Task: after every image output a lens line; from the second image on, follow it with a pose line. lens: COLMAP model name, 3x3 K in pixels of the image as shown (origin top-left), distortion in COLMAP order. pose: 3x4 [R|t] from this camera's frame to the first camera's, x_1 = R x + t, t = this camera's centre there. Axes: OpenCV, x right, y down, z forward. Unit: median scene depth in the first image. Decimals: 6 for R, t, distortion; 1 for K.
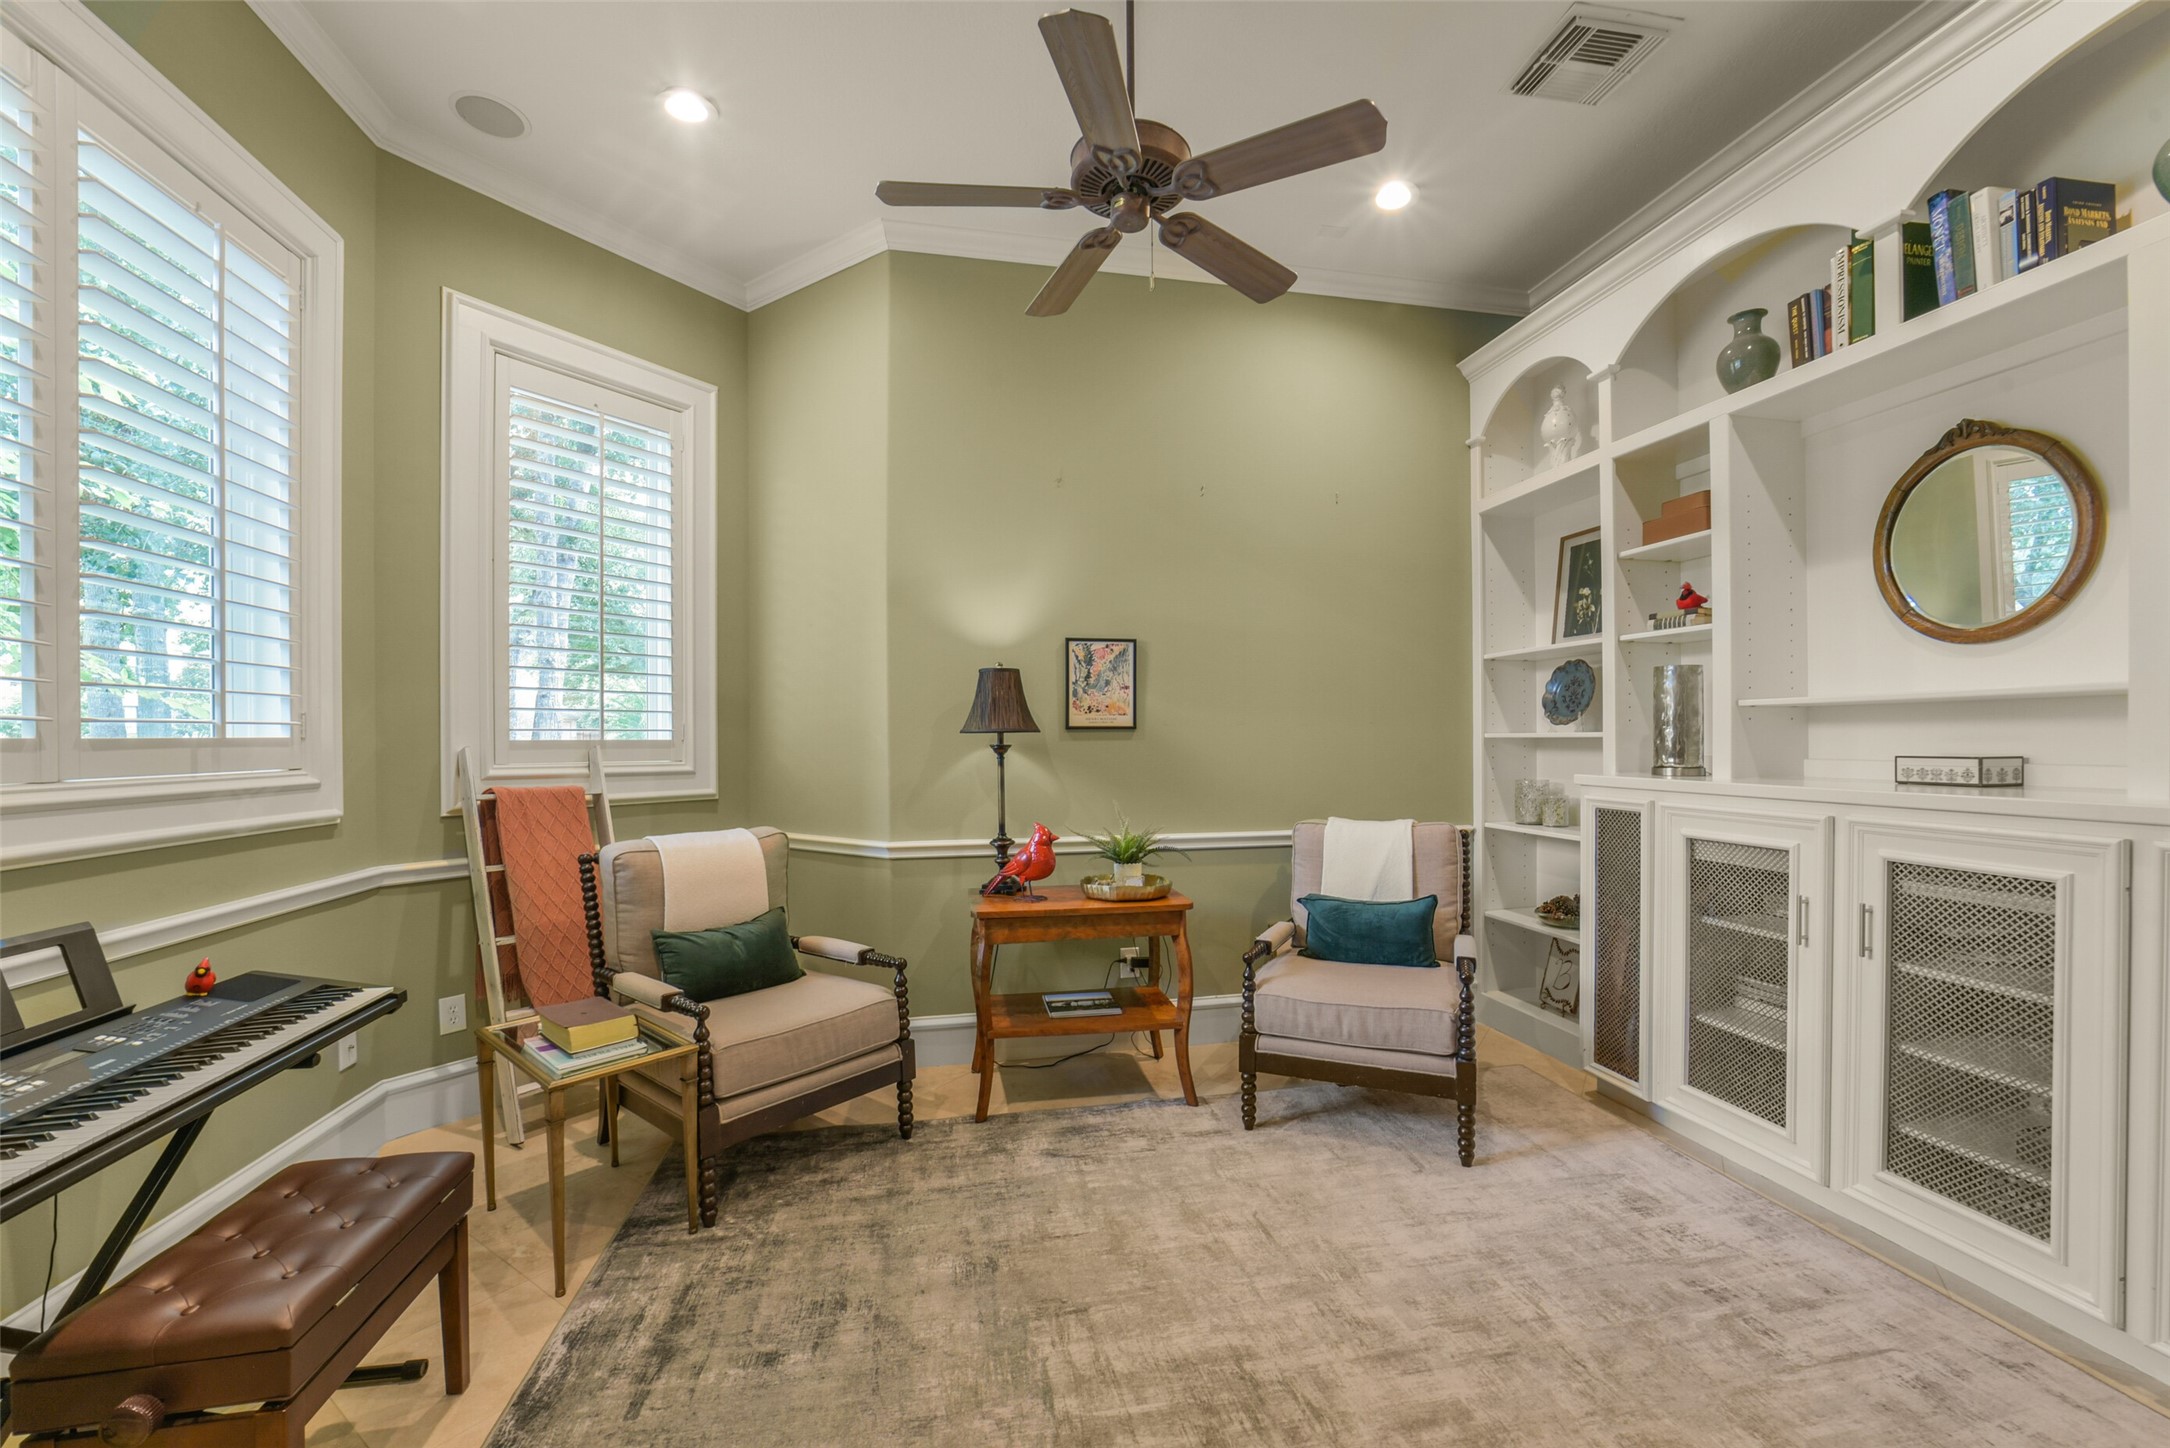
lens RADIAL K [[856.3, 0, 1078.7], [0, 856.3, 735.0], [0, 0, 1]] dist [-0.022576, 0.005905]
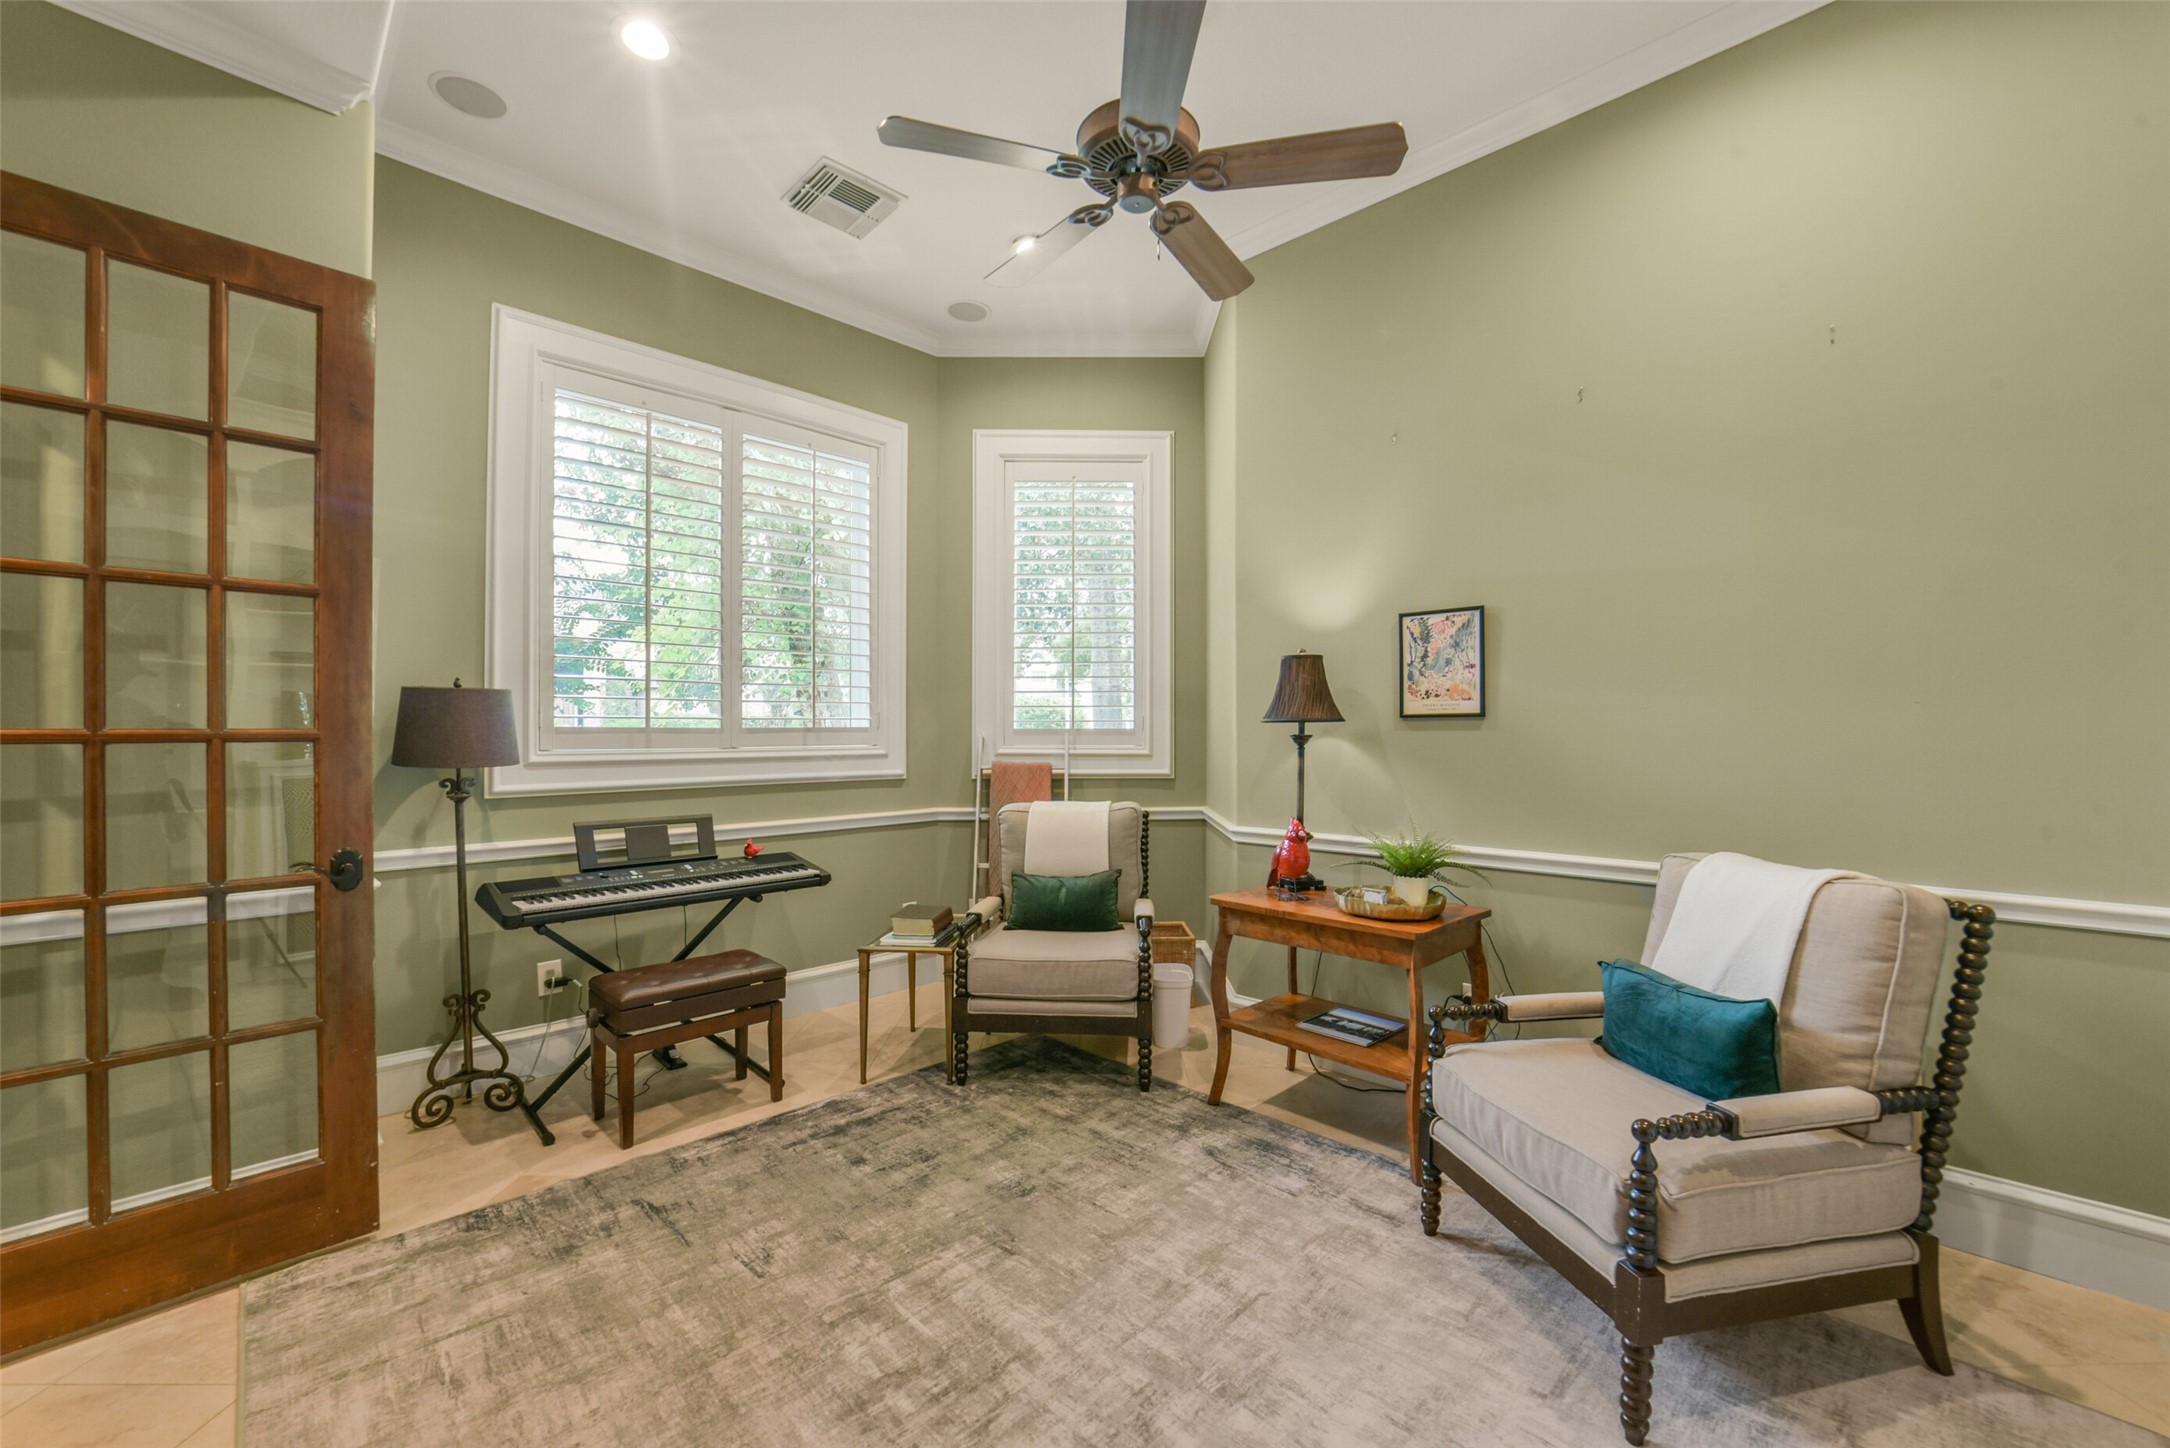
lens RADIAL K [[856.3, 0, 1130.1], [0, 856.3, 724.3], [0, 0, 1]] dist [-0.022576, 0.005905]
pose [[0.588833, -0.001367, -0.808253, 0.617871], [0.001957, 0.999998, -0.000265, -0.000412], [0.808252, -0.001425, 0.588835, 0.304867]]
